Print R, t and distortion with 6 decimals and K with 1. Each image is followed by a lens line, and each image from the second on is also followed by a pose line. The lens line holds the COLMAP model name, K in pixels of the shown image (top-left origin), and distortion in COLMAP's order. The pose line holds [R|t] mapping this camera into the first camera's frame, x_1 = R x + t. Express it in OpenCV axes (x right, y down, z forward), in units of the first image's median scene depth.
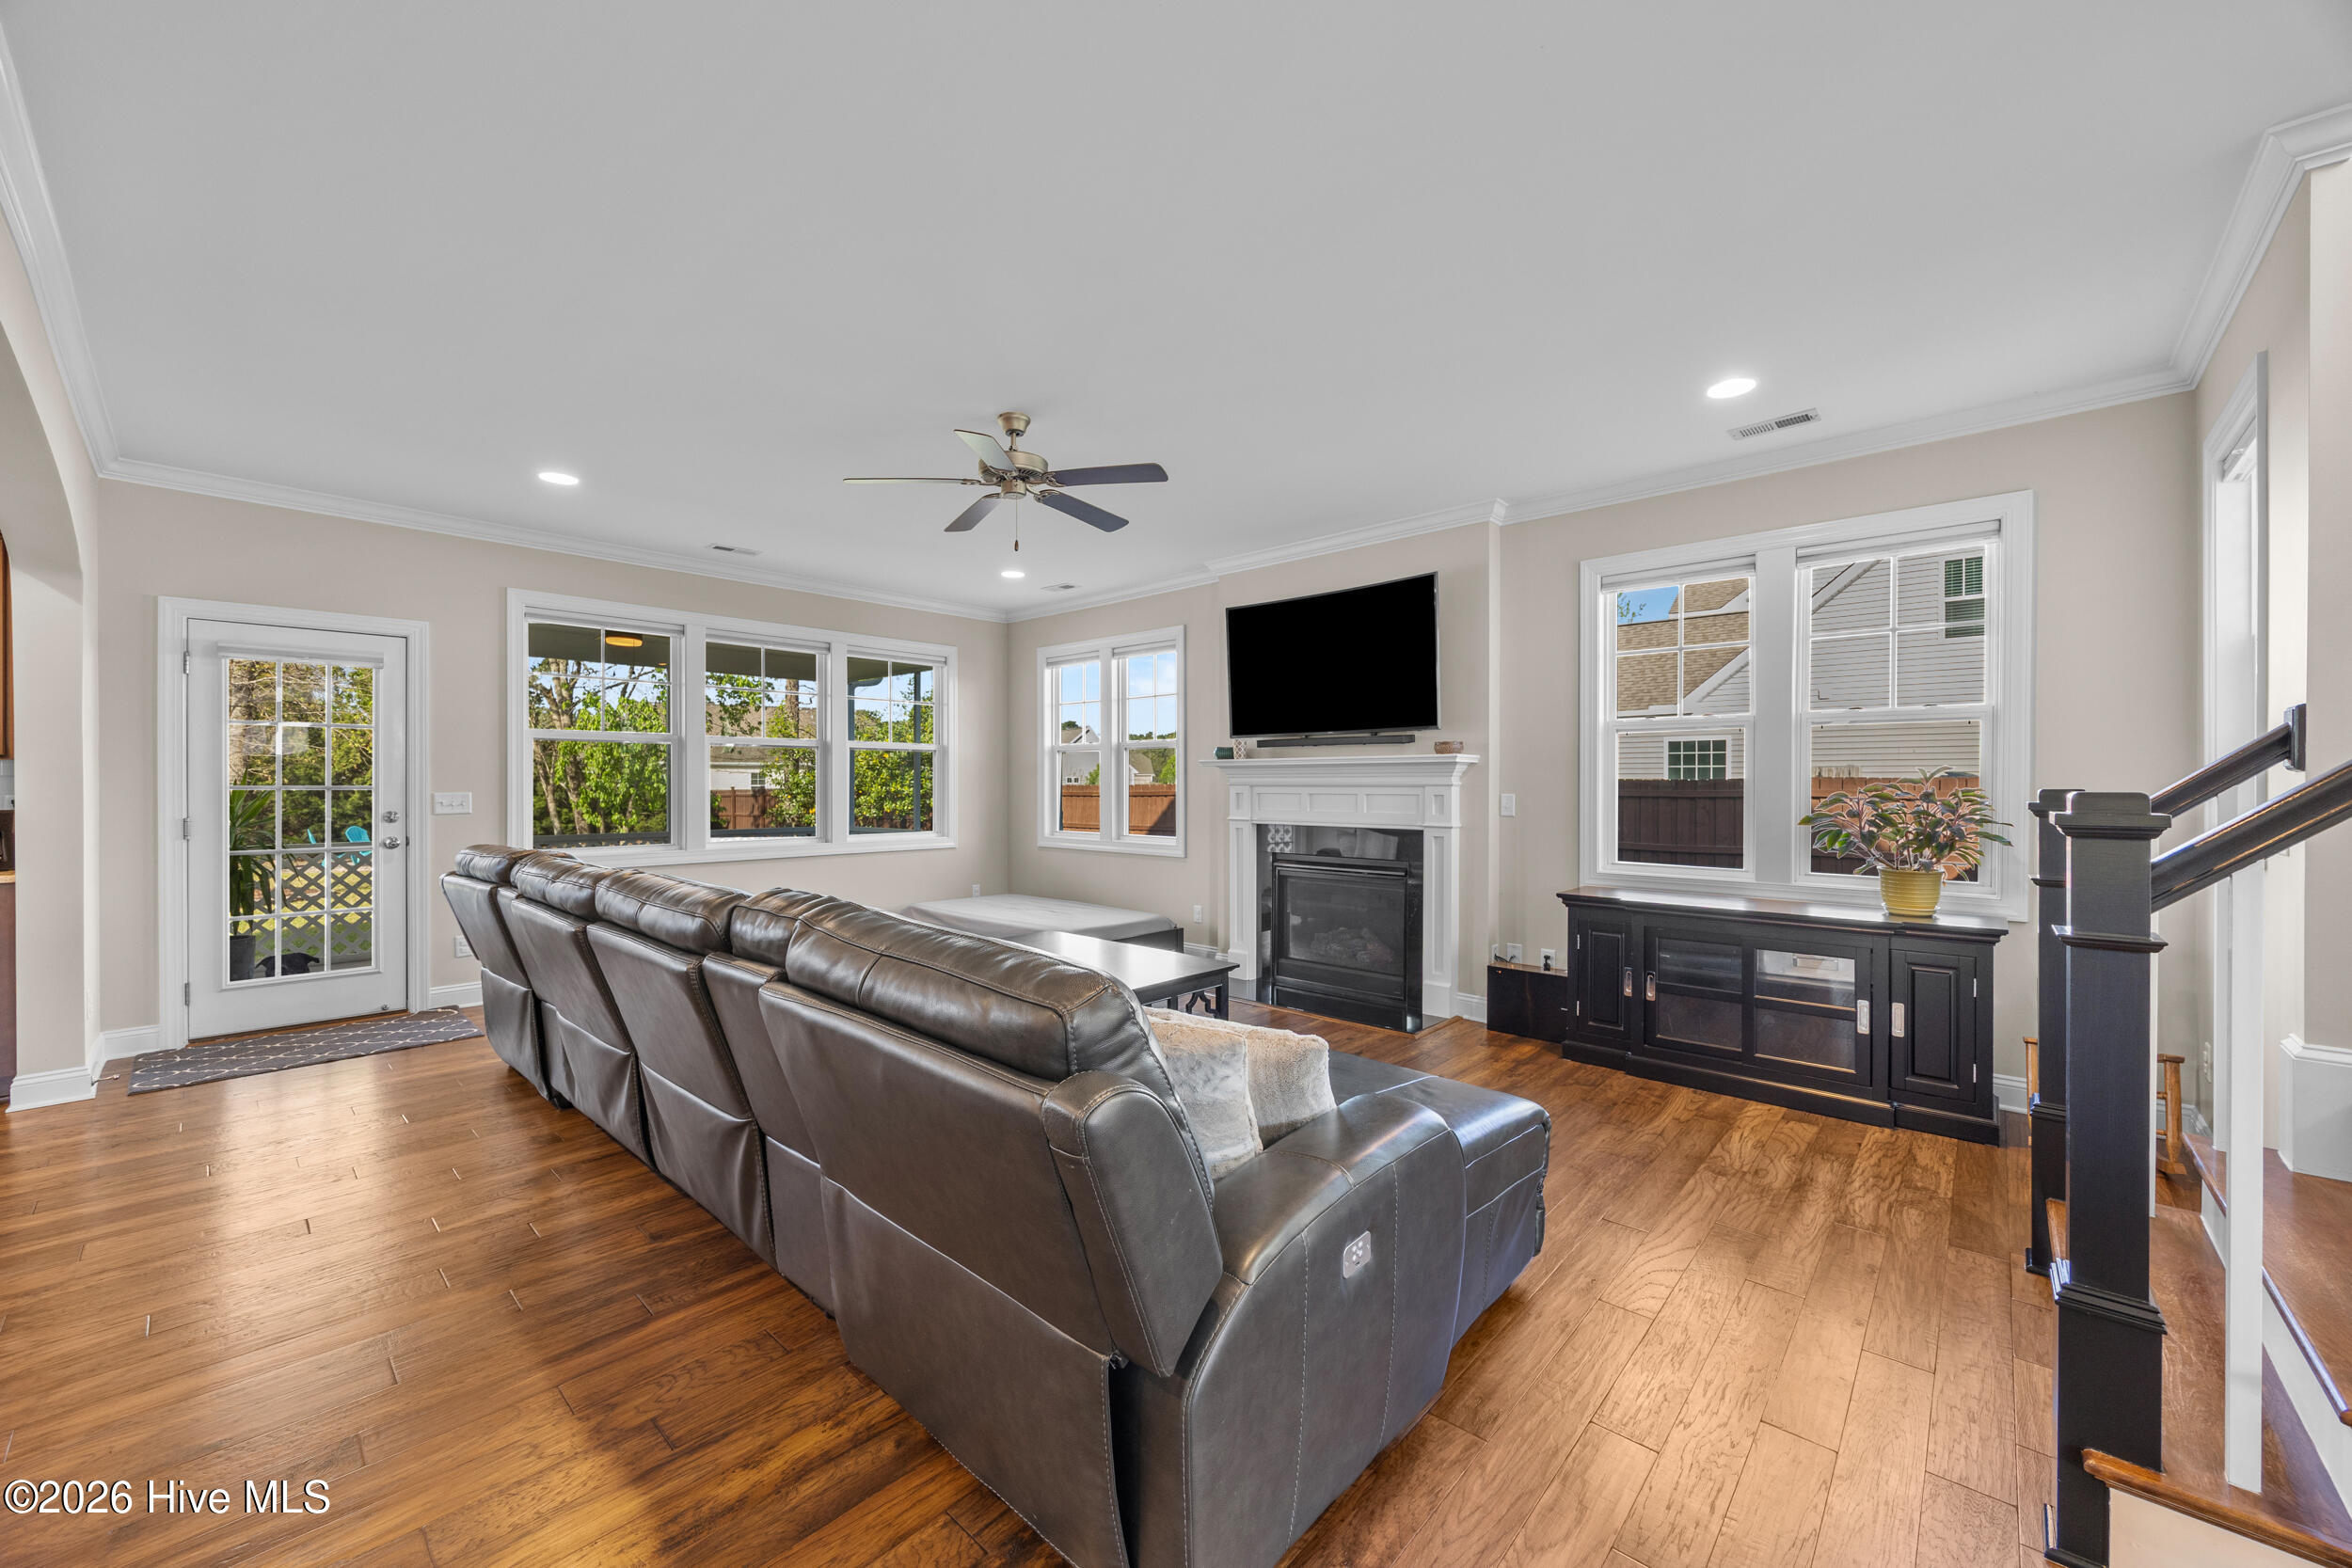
lens RADIAL K [[900.1, 0, 1170.6], [0, 900.1, 788.3], [0, 0, 1]] dist [-0.003862, 0.000005]
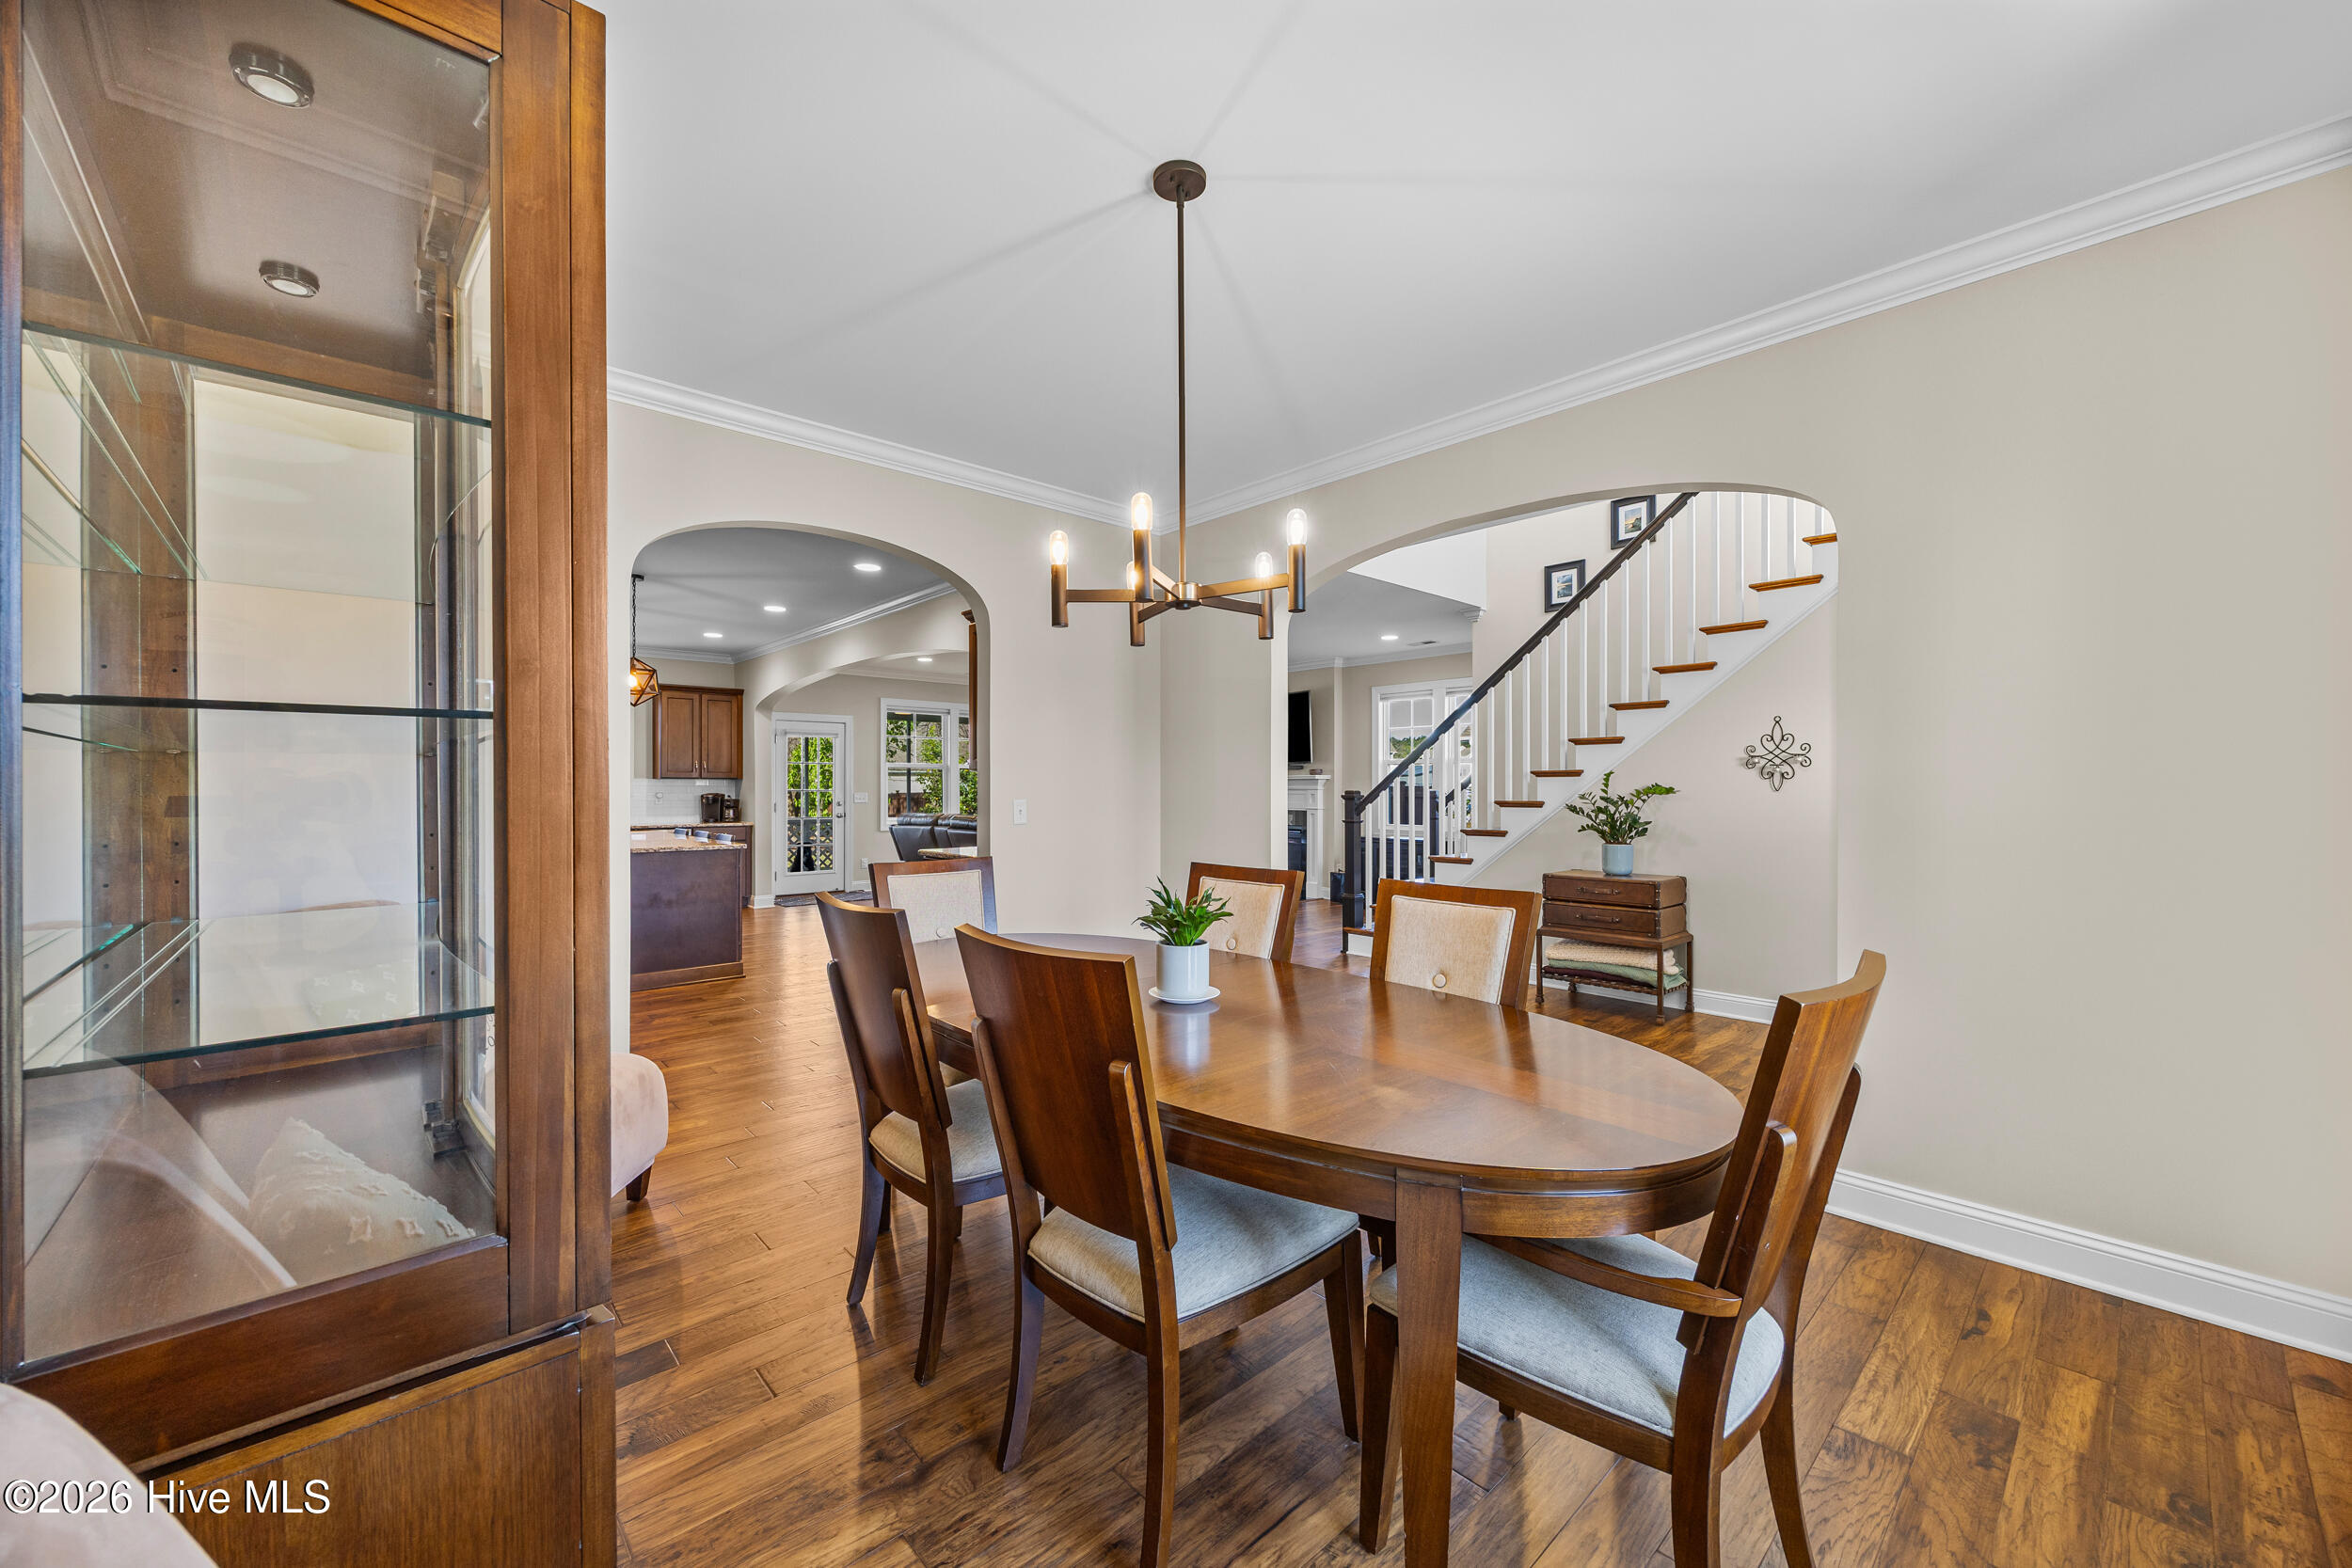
lens RADIAL K [[900.1, 0, 1171.8], [0, 900.1, 782.0], [0, 0, 1]] dist [-0.003862, 0.000005]
pose [[0.995938, -0.000605, -0.090042, 0.159411], [-0.000485, 0.999927, -0.012087, 0.004467], [0.090043, 0.012082, 0.995865, -1.161706]]
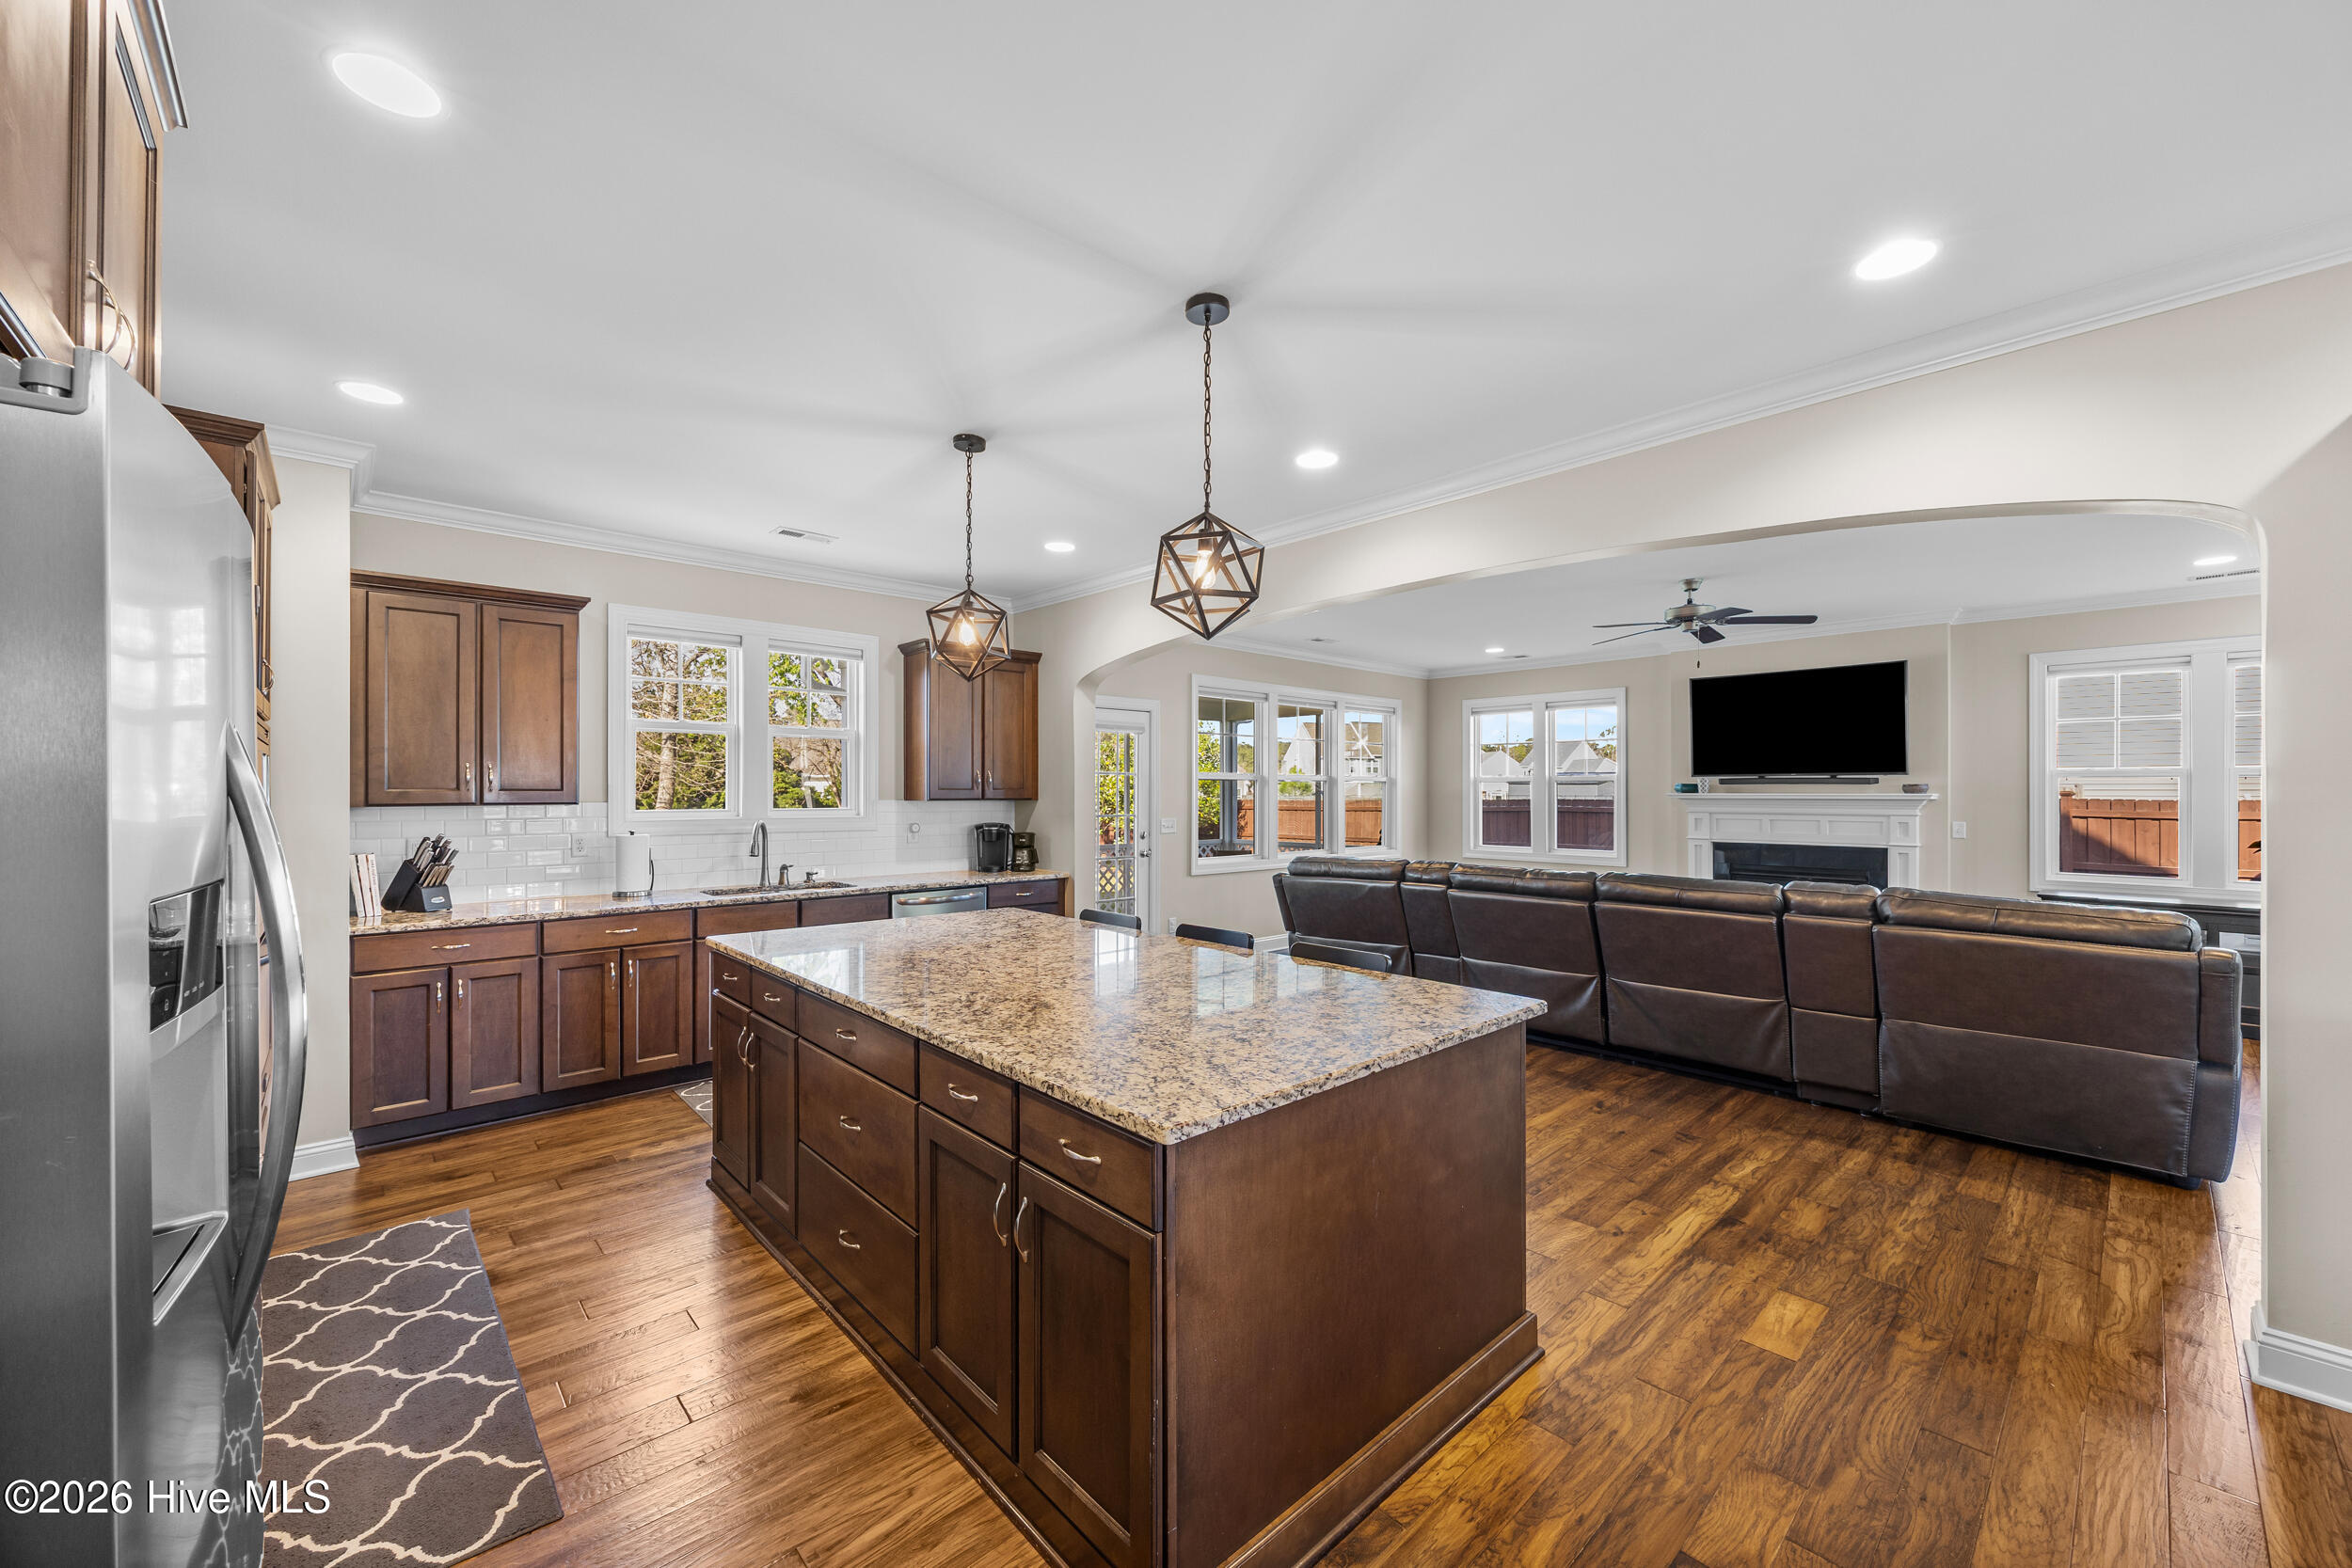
lens RADIAL K [[900.1, 0, 1177.4], [0, 900.1, 789.5], [0, 0, 1]] dist [-0.003862, 0.000005]
pose [[0.996194, 0.000443, -0.087162, -0.684829], [-0.001065, 0.999974, -0.007090, -0.032416], [0.087157, 0.007156, 0.996169, -0.454631]]
